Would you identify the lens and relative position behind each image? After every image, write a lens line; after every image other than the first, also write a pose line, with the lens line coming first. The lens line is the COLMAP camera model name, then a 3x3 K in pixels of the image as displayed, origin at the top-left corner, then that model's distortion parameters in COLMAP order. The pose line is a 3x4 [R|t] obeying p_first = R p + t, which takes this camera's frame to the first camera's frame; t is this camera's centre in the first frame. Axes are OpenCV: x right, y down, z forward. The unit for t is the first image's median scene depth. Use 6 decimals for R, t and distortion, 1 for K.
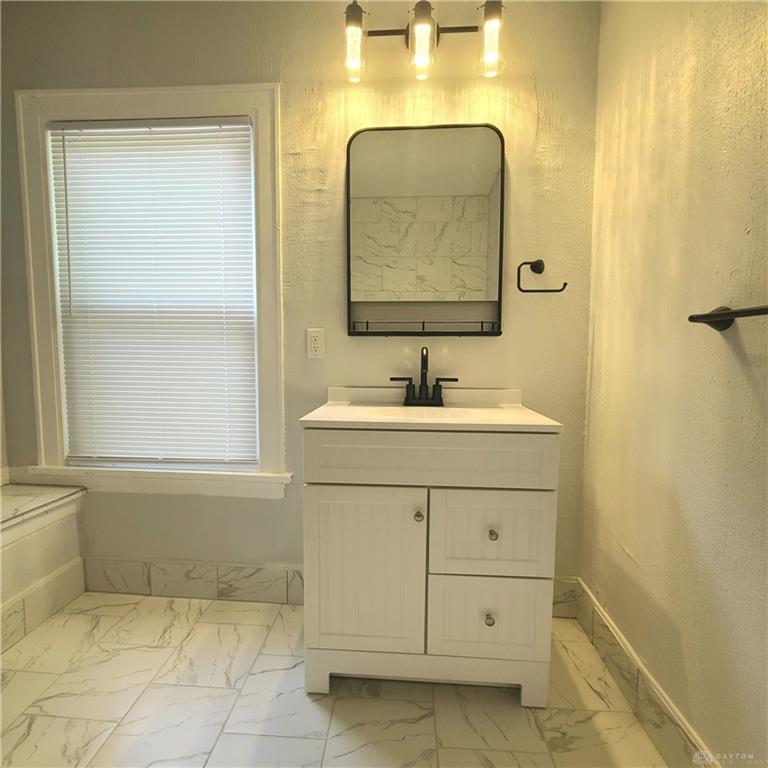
lens RADIAL K [[467.2, 0, 382.2], [0, 467.2, 382.4], [0, 0, 1]] dist [-0.004185, 0.000557]
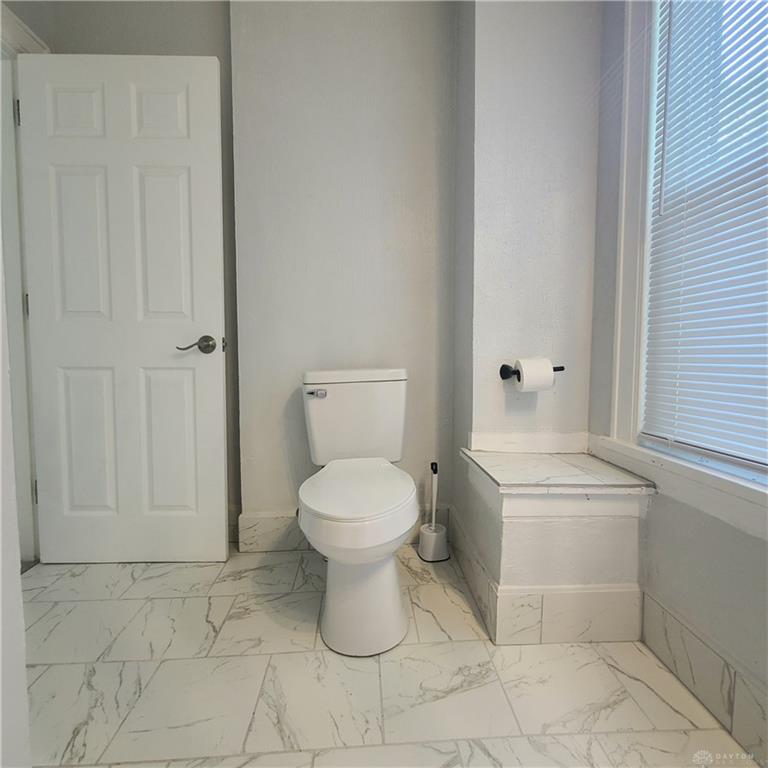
lens RADIAL K [[417.9, 0, 381.4], [0, 417.9, 383.5], [0, 0, 1]] dist [-0.003545, -0.000897]
pose [[0.127429, 0.055973, -0.990267, -0.124611], [-0.093515, 0.994637, 0.044186, 0.097828], [0.987429, 0.086974, 0.131980, 0.543037]]
